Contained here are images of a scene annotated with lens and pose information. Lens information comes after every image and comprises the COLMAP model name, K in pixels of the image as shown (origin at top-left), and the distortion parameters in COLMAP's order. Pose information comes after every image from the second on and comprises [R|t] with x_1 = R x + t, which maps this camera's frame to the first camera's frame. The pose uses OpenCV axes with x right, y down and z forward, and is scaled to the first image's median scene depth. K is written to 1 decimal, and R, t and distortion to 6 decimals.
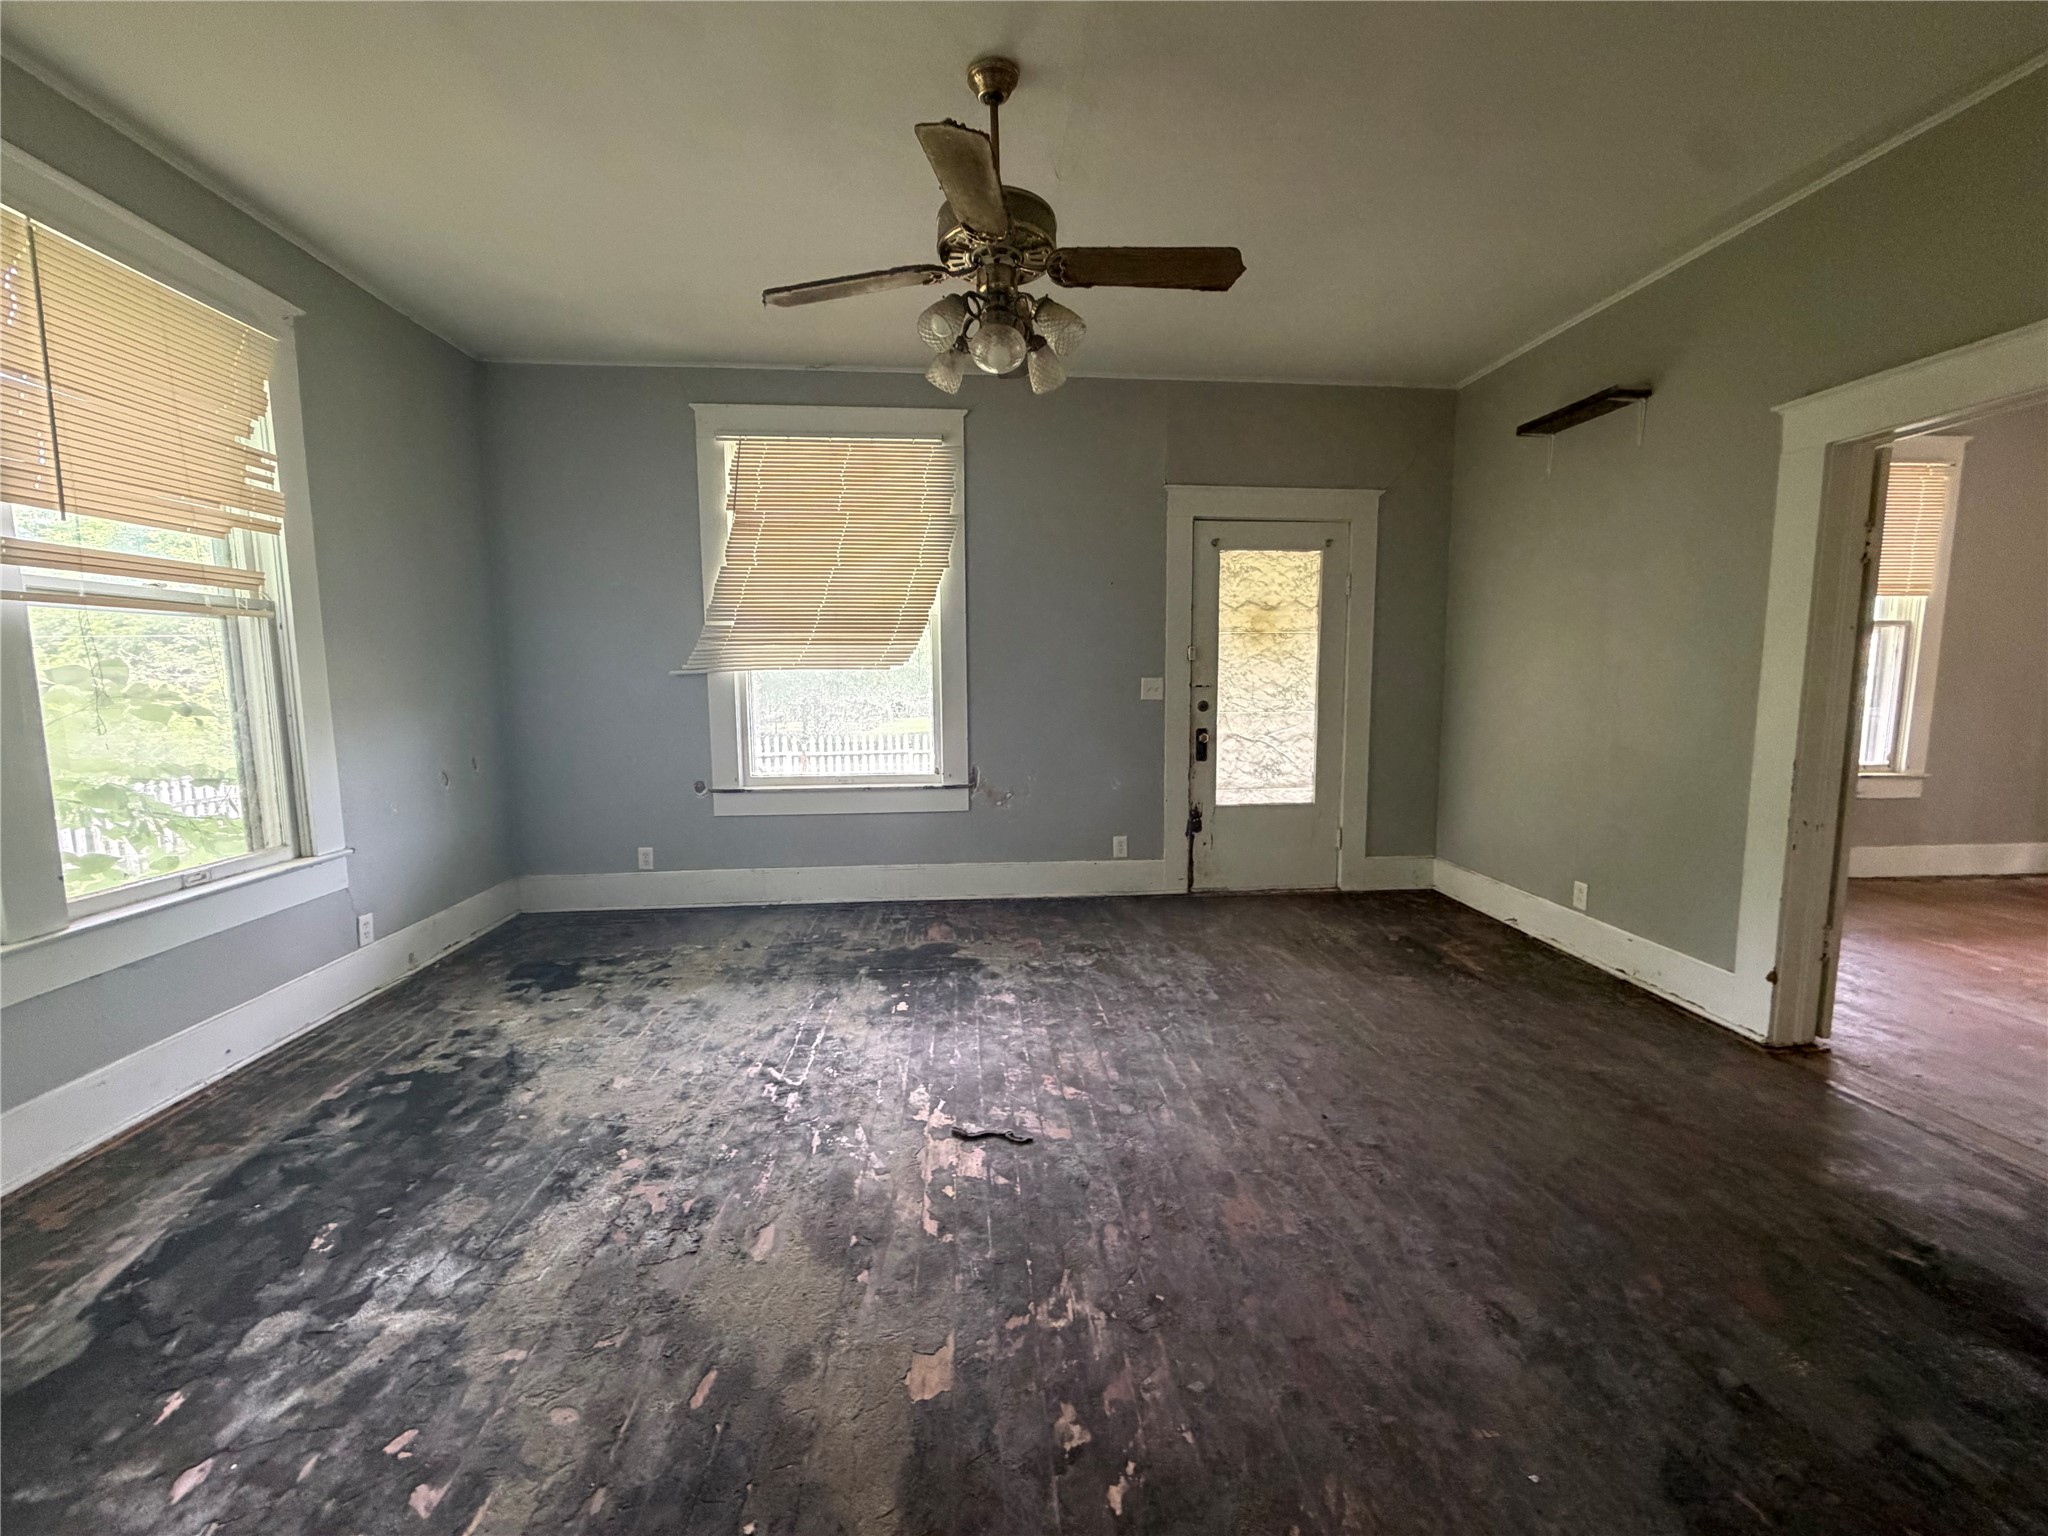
lens RADIAL K [[826.5, 0, 1020.3], [0, 826.5, 757.6], [0, 0, 1]] dist [-0.000435, -0.000037]
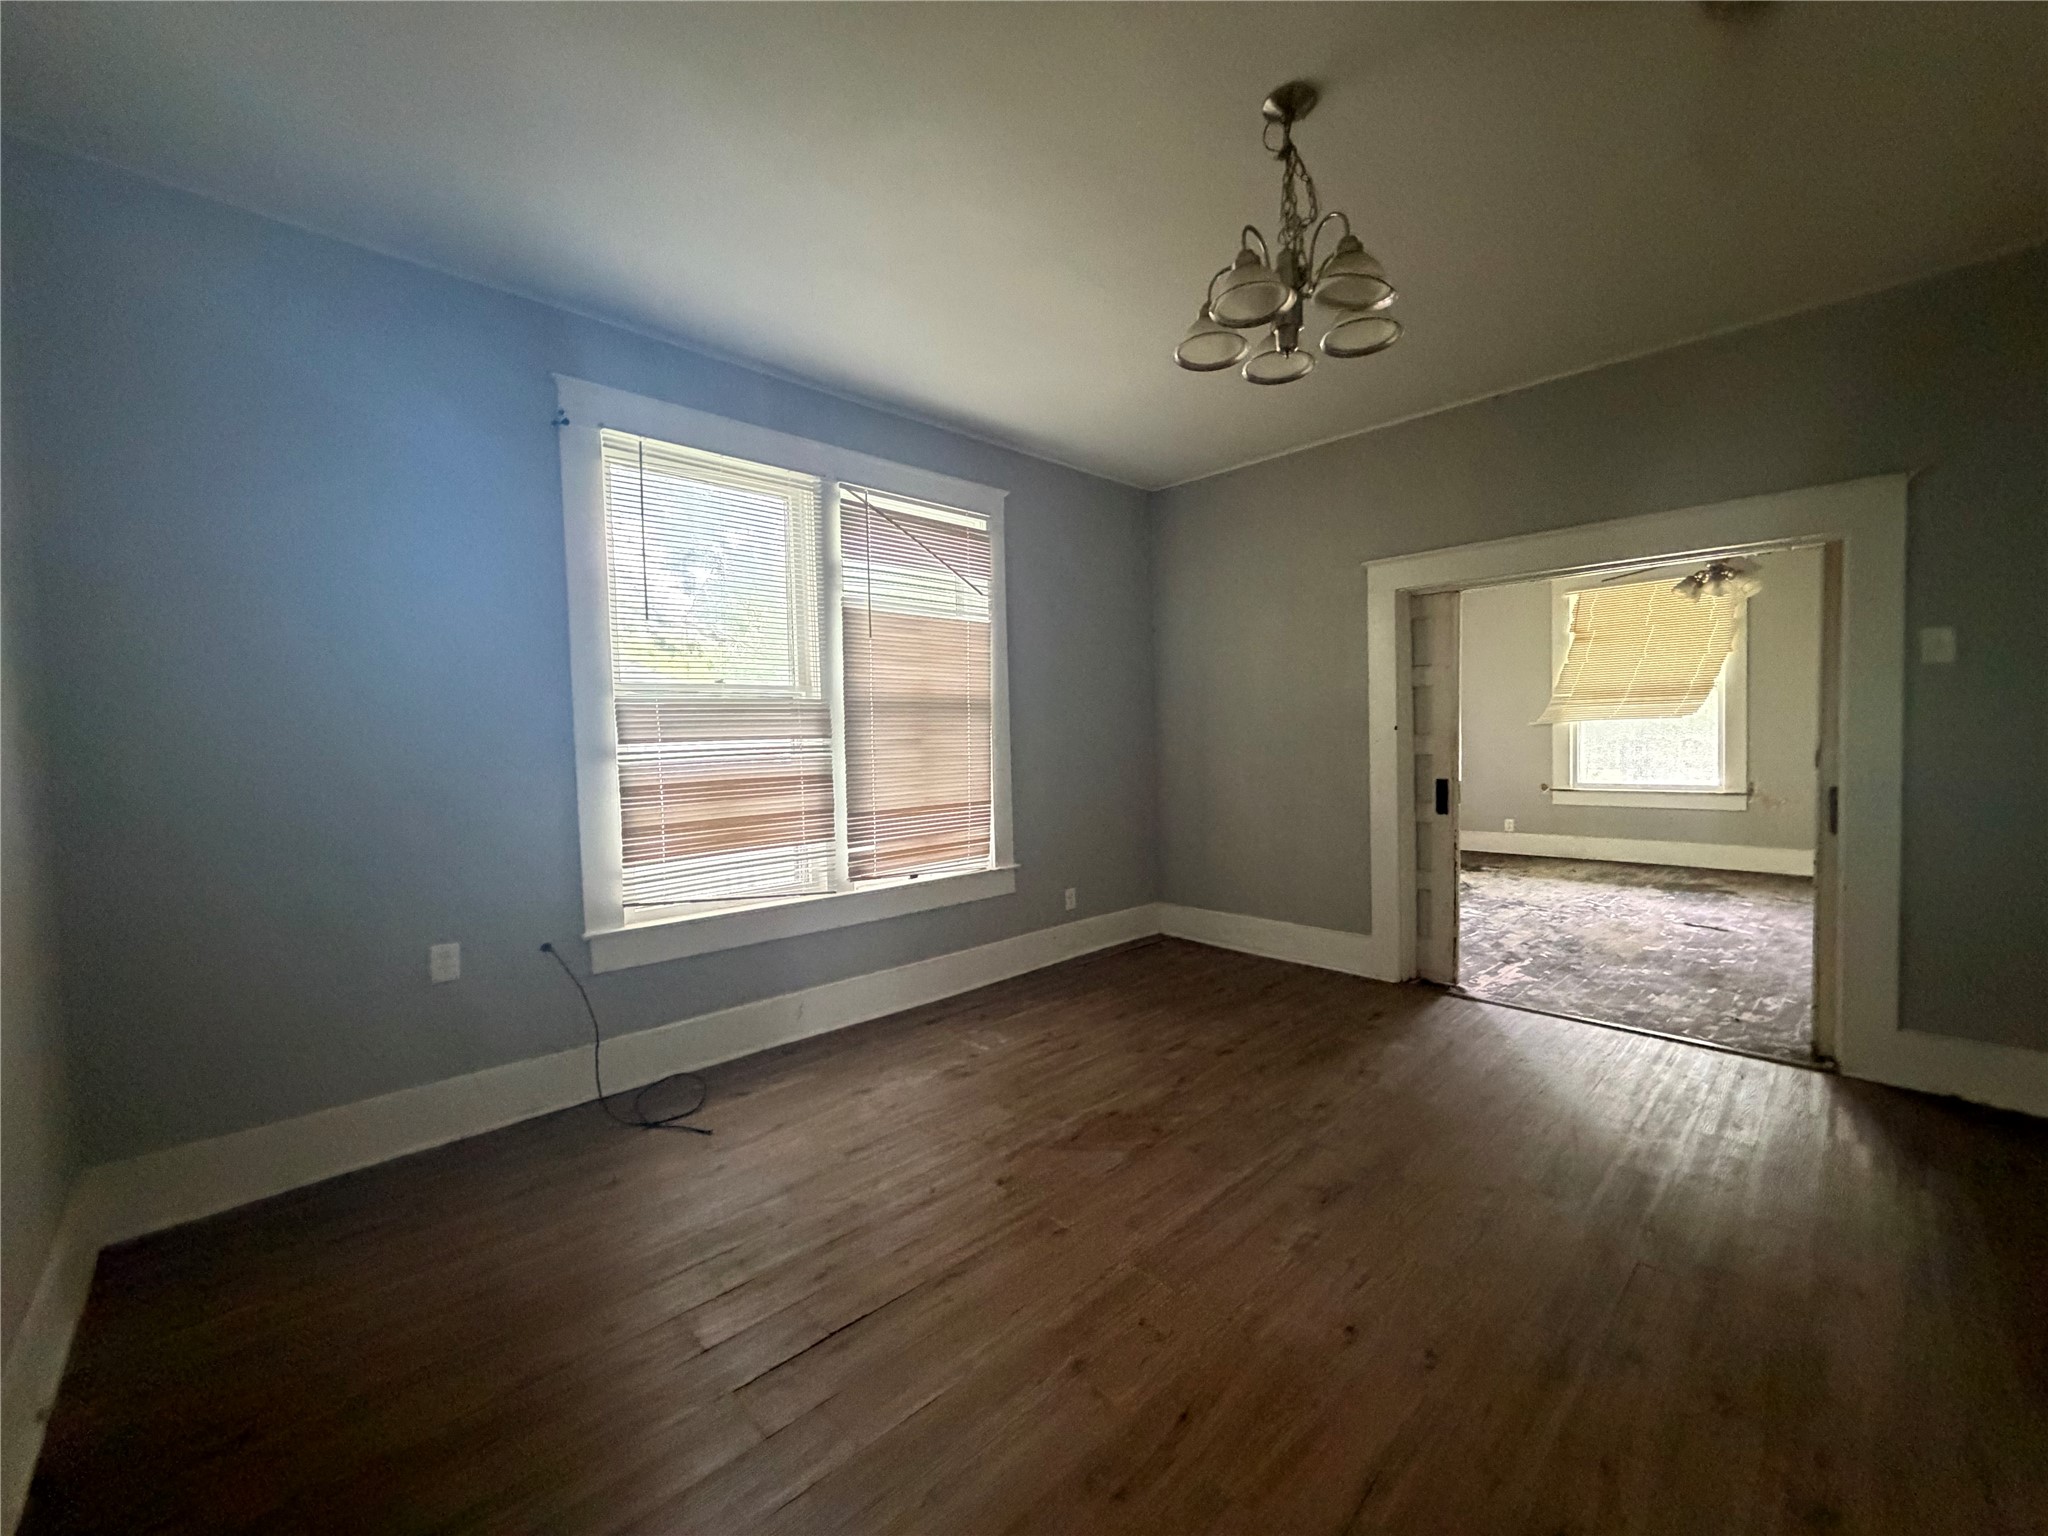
lens RADIAL K [[828.8, 0, 1049.4], [0, 828.8, 767.3], [0, 0, 1]] dist [0.030460, 0.000156]
pose [[0.655664, 0.017829, -0.754843, 0.271929], [-0.057009, 0.998036, -0.025946, 0.100031], [0.752898, 0.060045, 0.655393, -0.981708]]
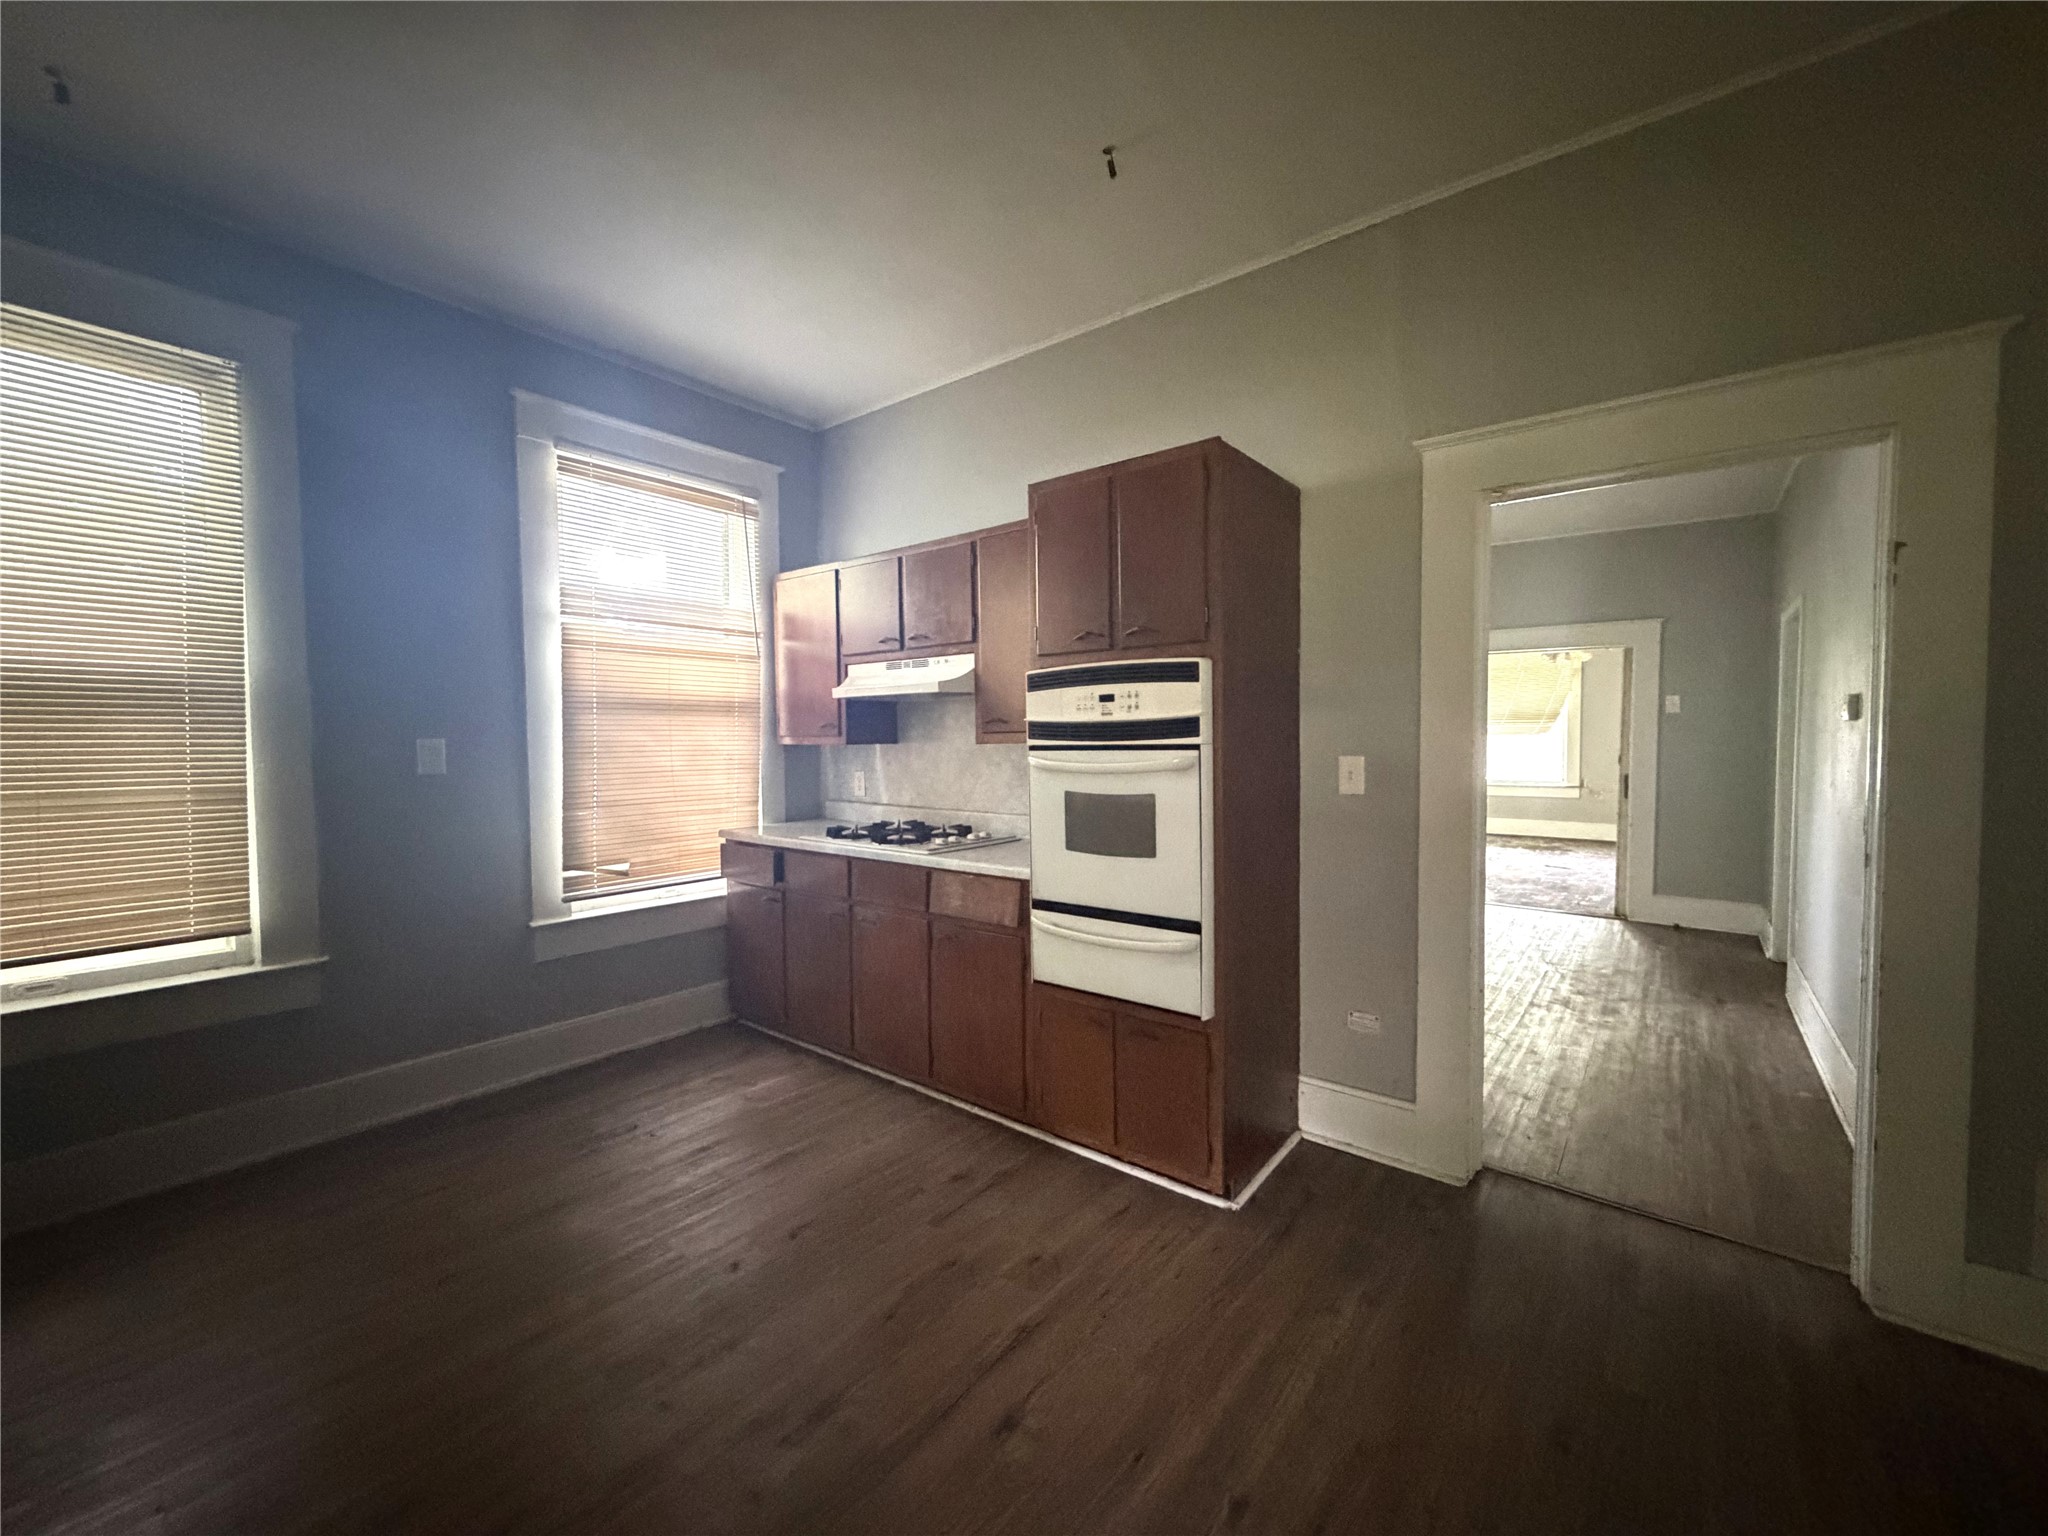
lens RADIAL K [[803.2, 0, 1018.6], [0, 803.2, 770.7], [0, 0, 1]] dist [-0.000937, -0.000031]
pose [[0.722697, 0.025894, -0.690680, 0.363374], [-0.071344, 0.996755, -0.037283, 0.187948], [0.687473, 0.076220, 0.722199, -1.748216]]
